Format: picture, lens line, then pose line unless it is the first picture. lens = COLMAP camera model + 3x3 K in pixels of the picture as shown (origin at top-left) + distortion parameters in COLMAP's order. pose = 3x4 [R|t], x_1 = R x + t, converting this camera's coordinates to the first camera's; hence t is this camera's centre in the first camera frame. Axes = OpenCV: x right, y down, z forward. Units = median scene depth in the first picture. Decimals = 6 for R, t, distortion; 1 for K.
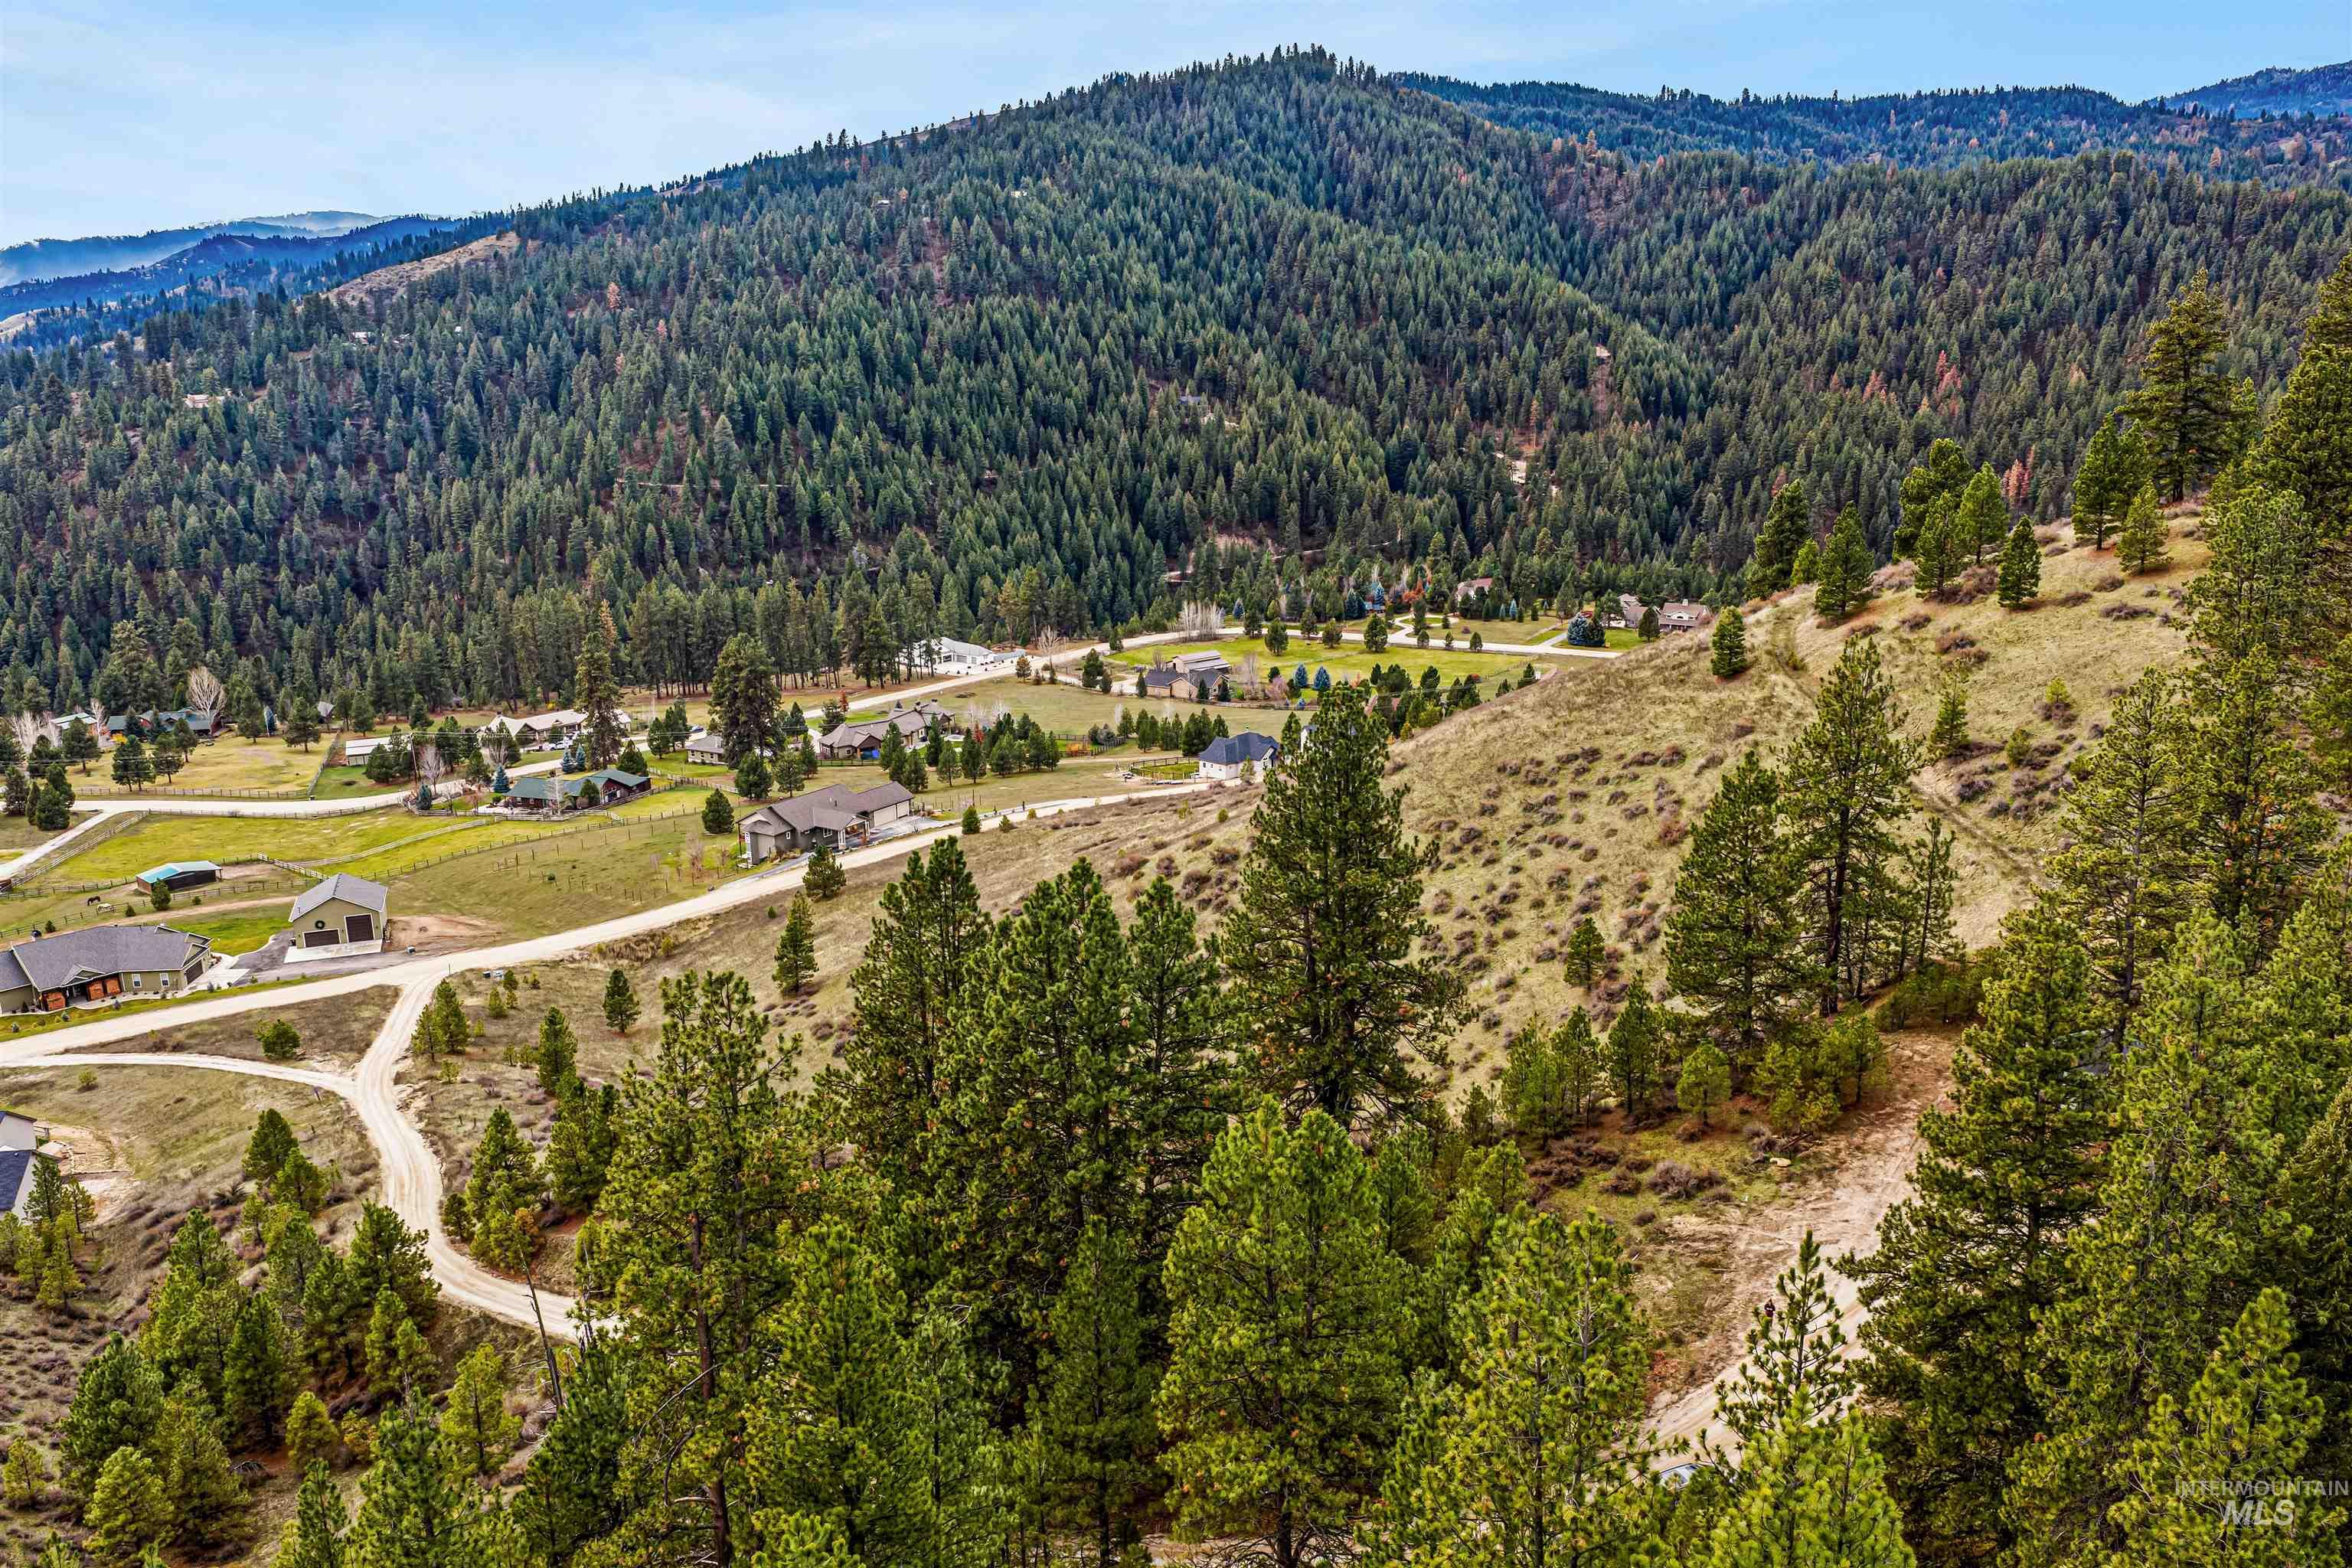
lens RADIAL K [[1943.6, 0, 1178.6], [0, 1943.6, 795.8], [0, 0, 1]] dist [0.017063, -0.027340]
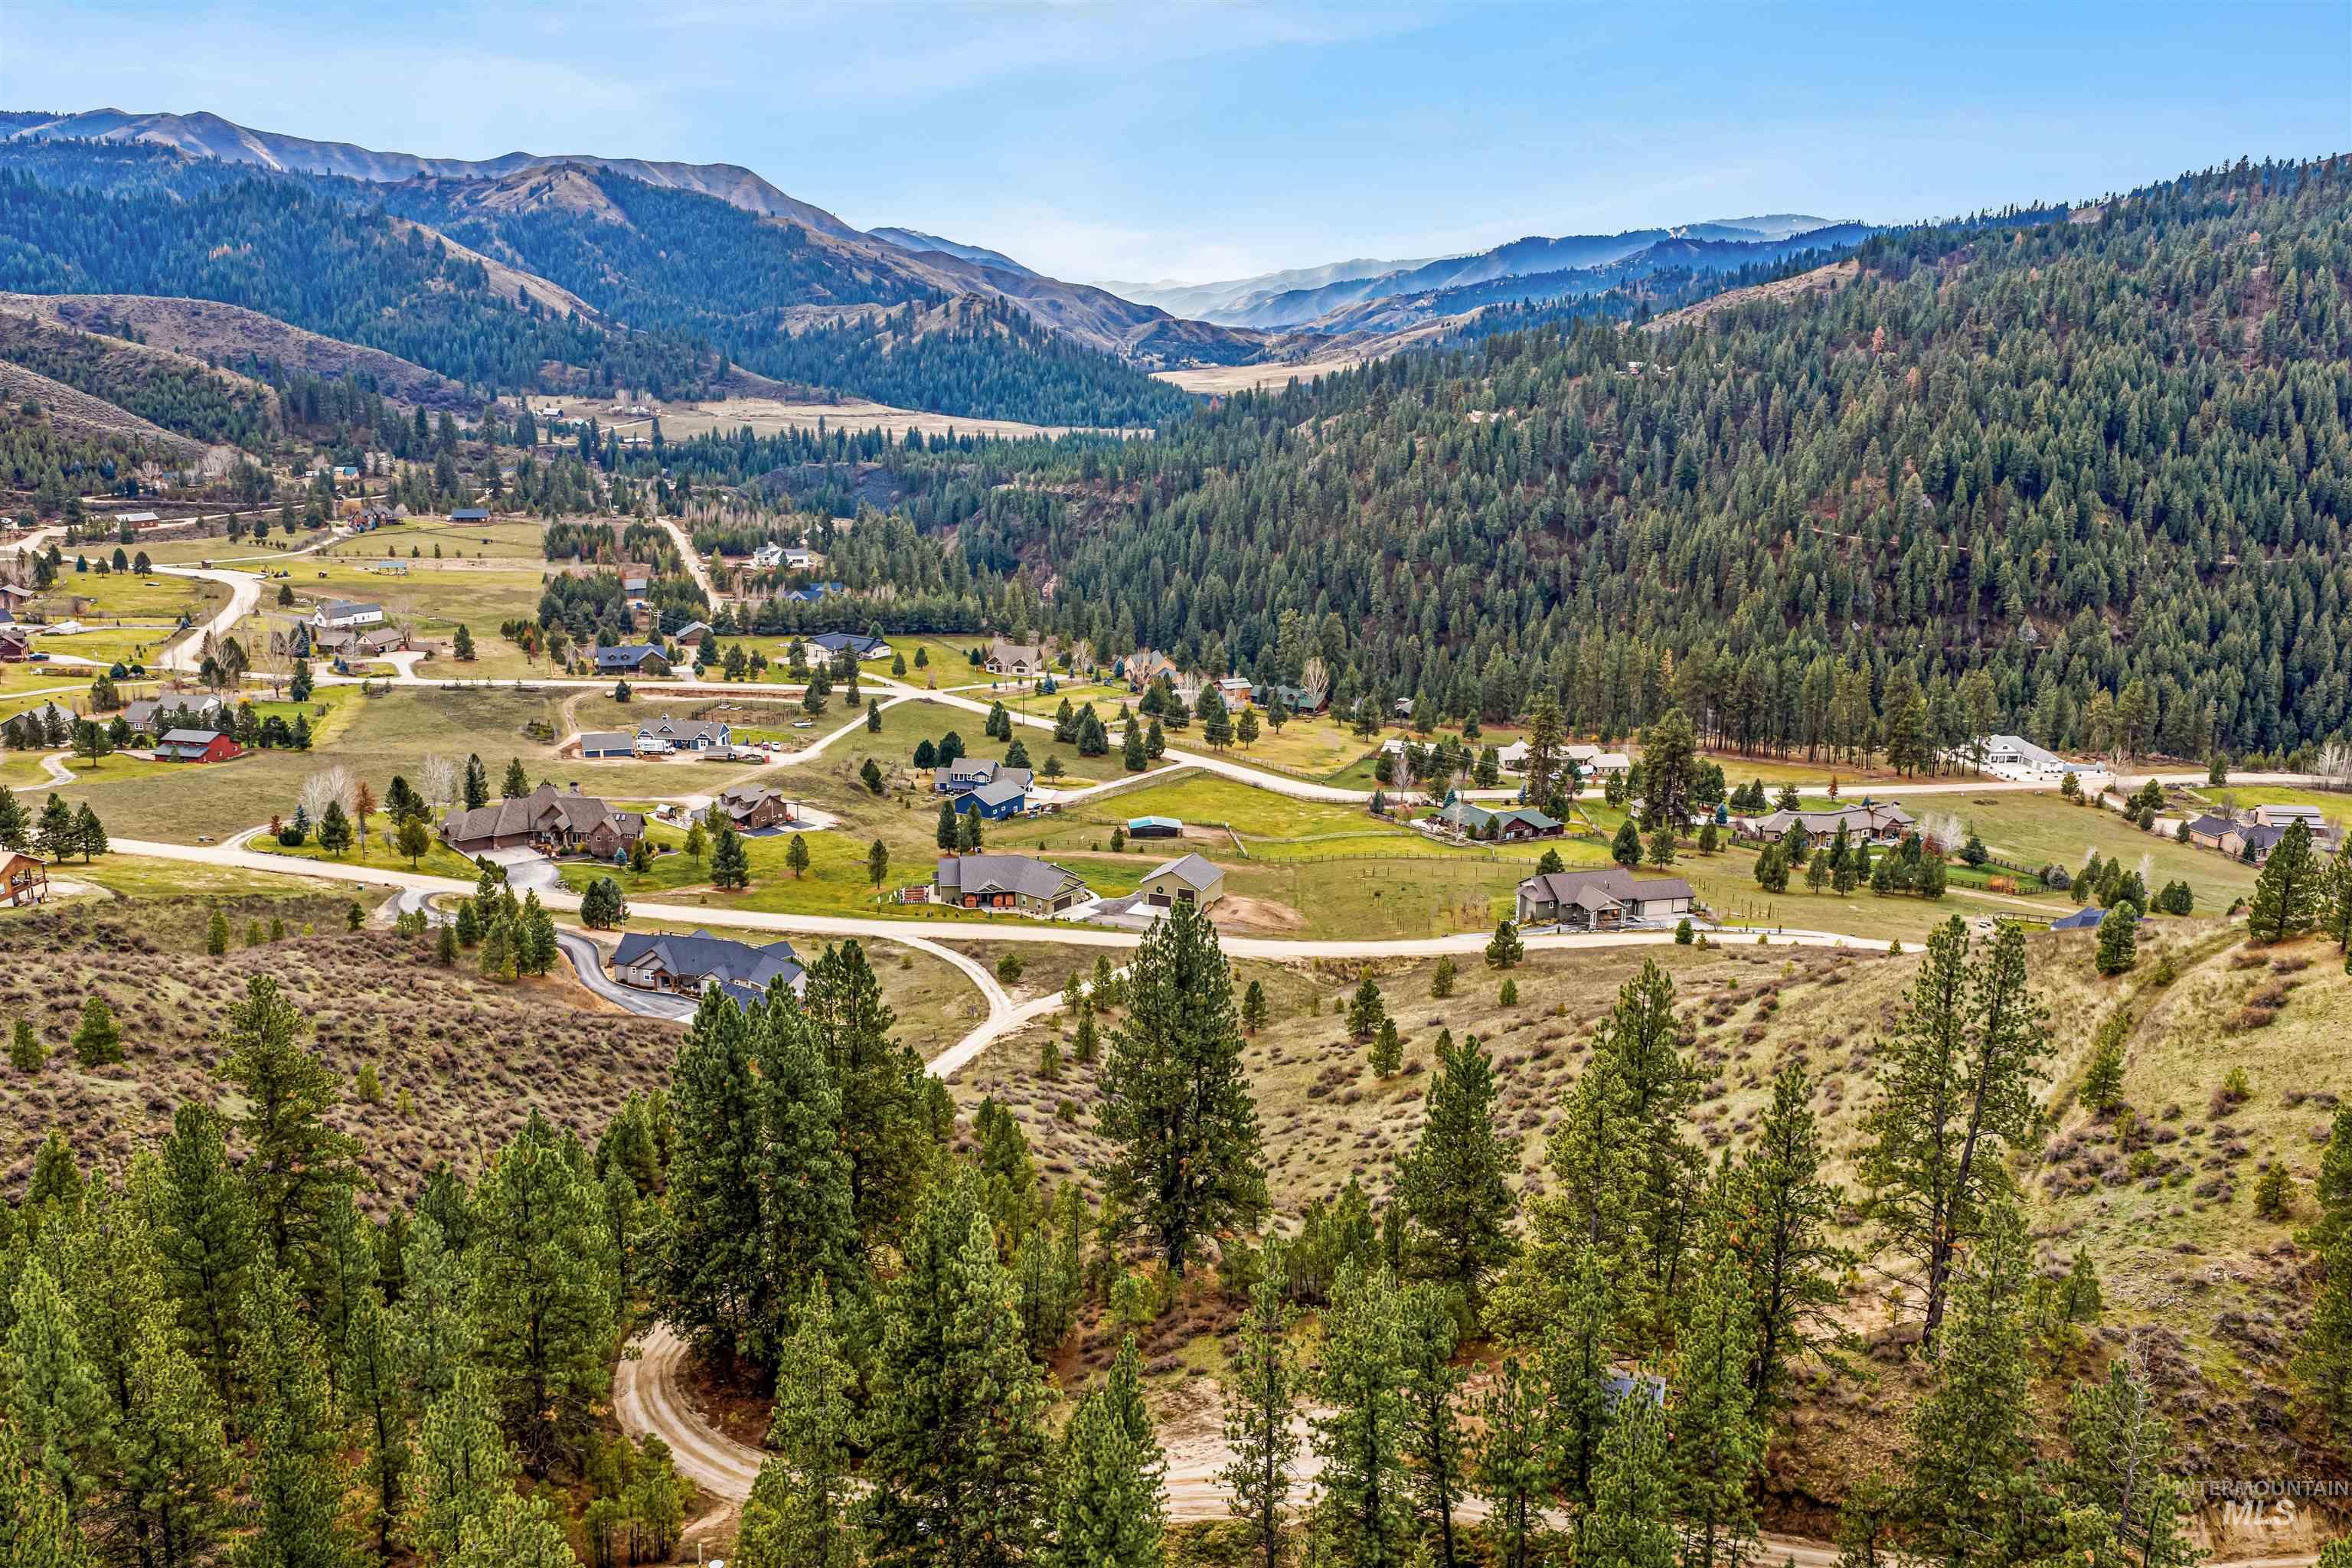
lens RADIAL K [[1943.6, 0, 1175.3], [0, 1943.6, 794.0], [0, 0, 1]] dist [0.017063, -0.027340]
pose [[0.768718, 0.193896, -0.609489, 0.112062], [-0.194676, 0.978658, 0.065805, -0.027393], [0.609241, 0.068068, 0.790059, -0.002564]]
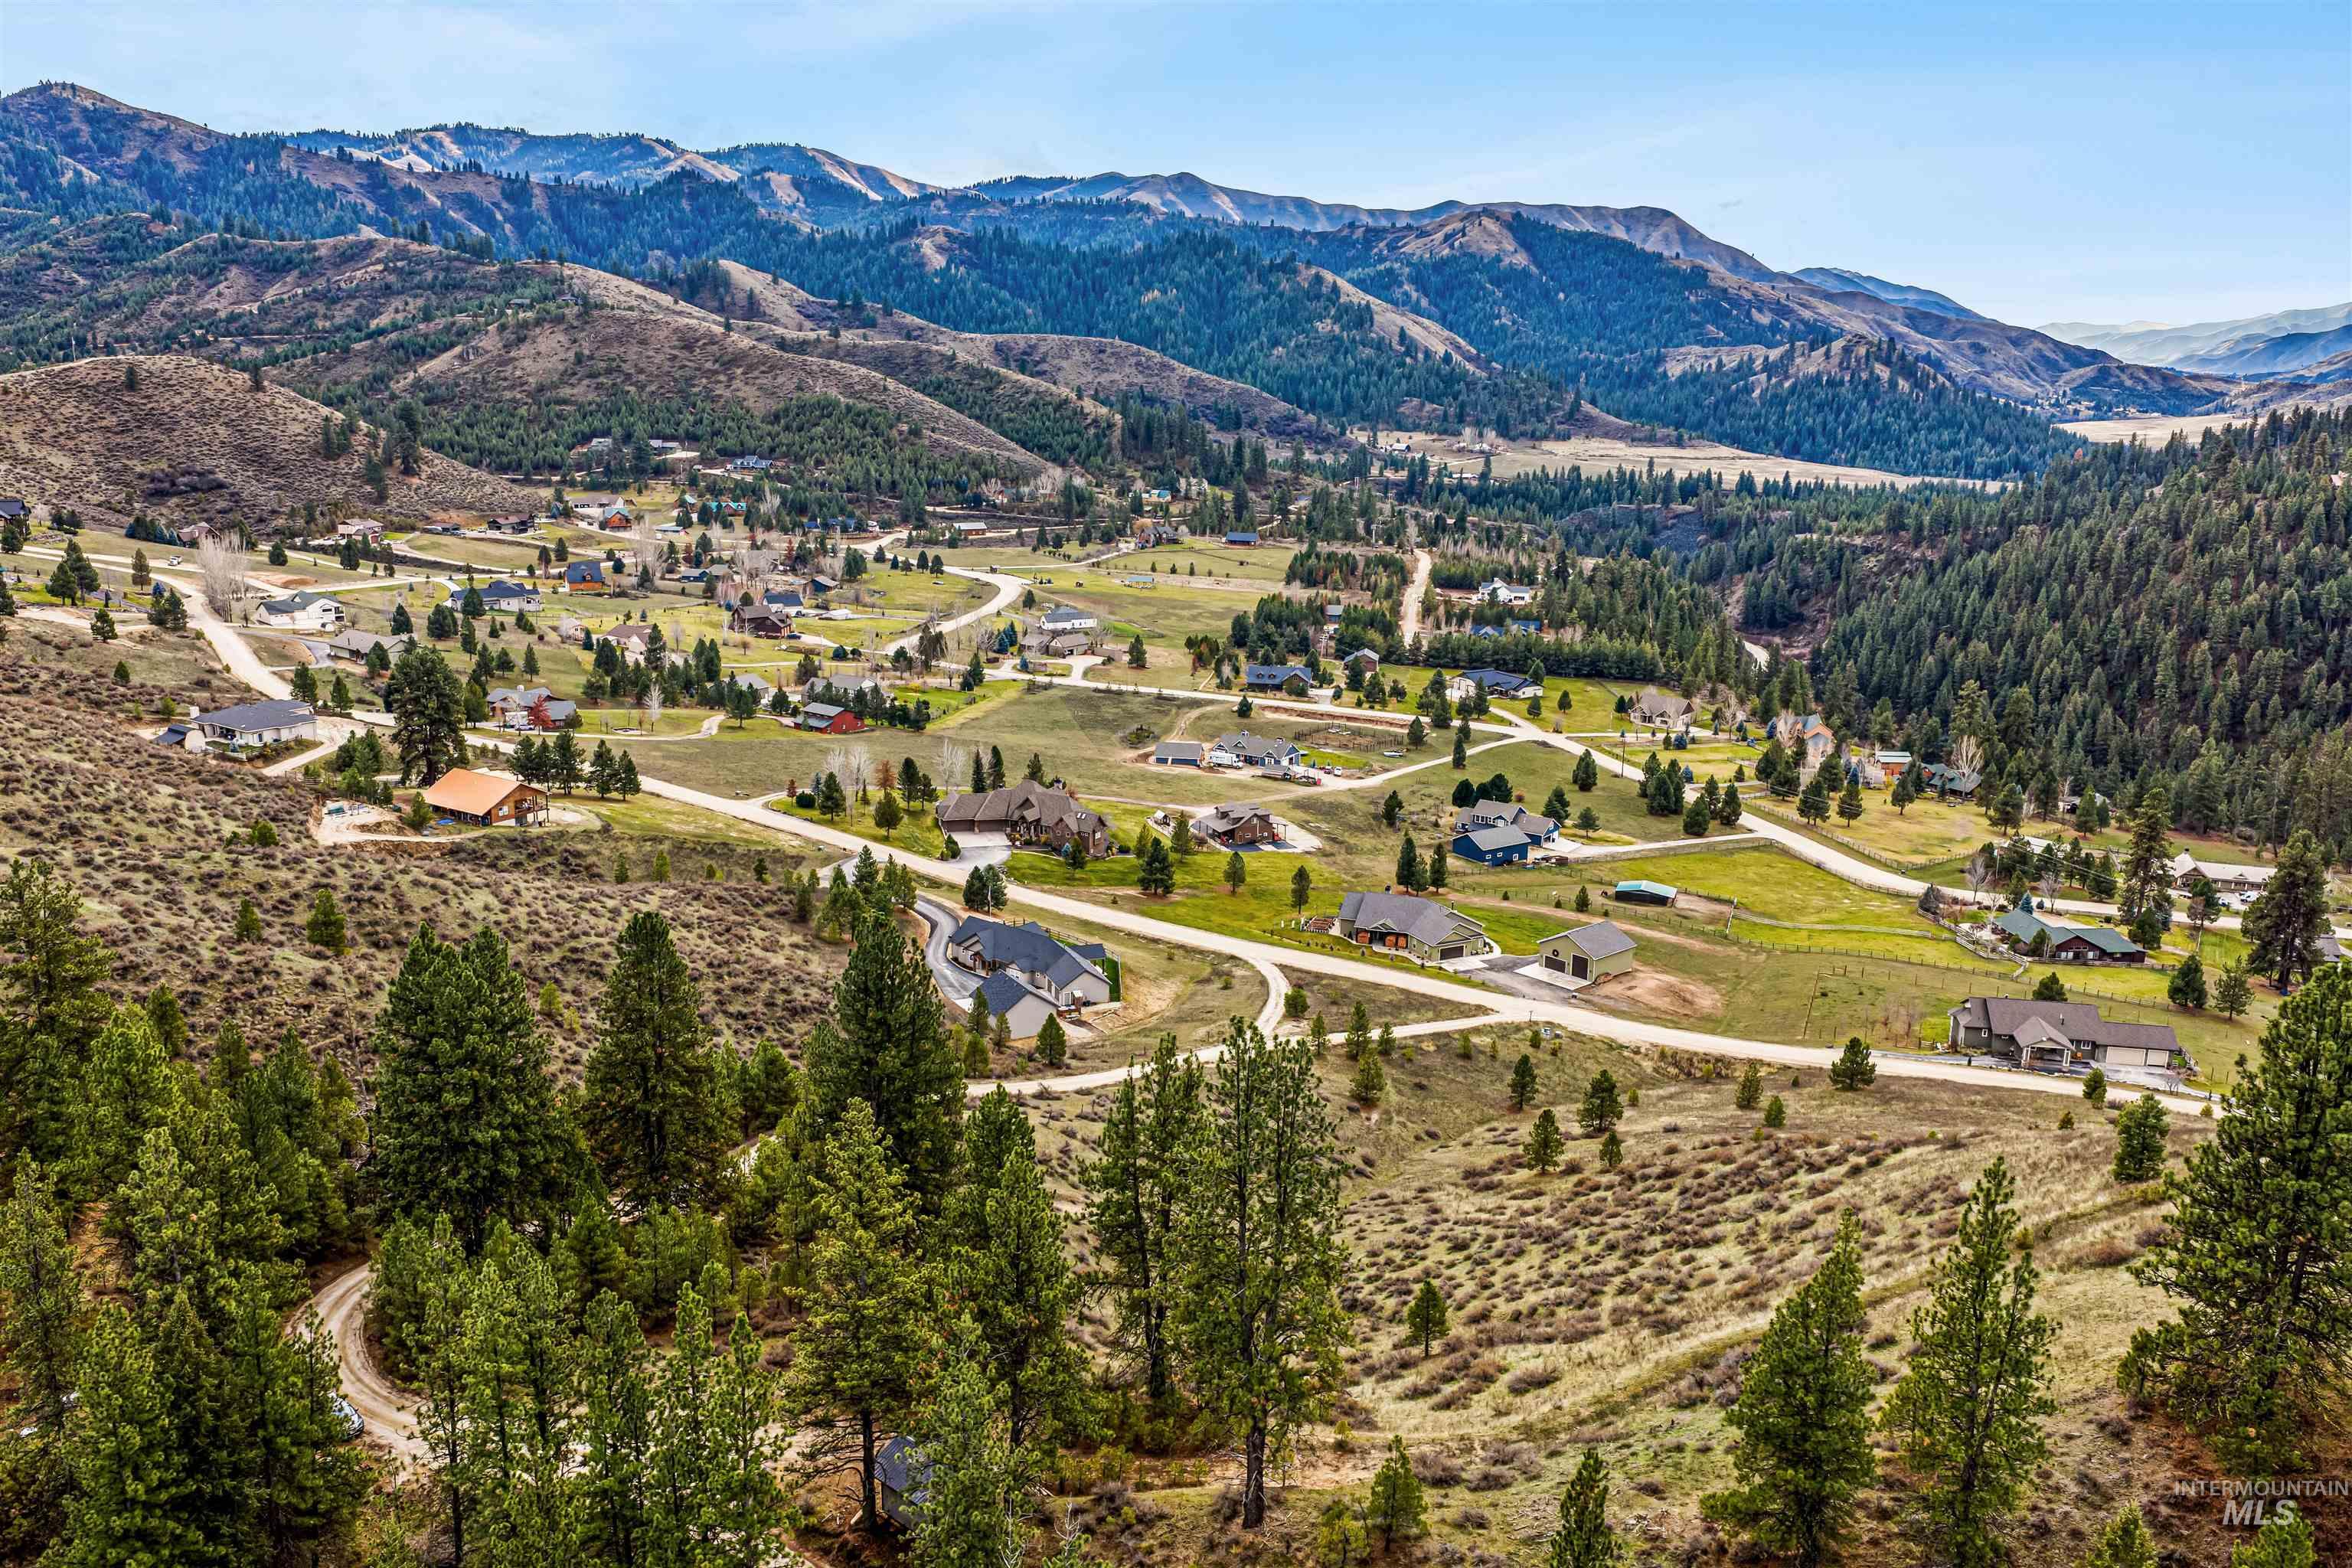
lens RADIAL K [[1943.6, 0, 1172.5], [0, 1943.6, 792.0], [0, 0, 1]] dist [0.017063, -0.027340]
pose [[0.406260, 0.245271, -0.880225, 0.169919], [-0.257092, 0.955069, 0.147467, -0.049482], [0.876845, 0.166388, 0.451063, 0.076007]]
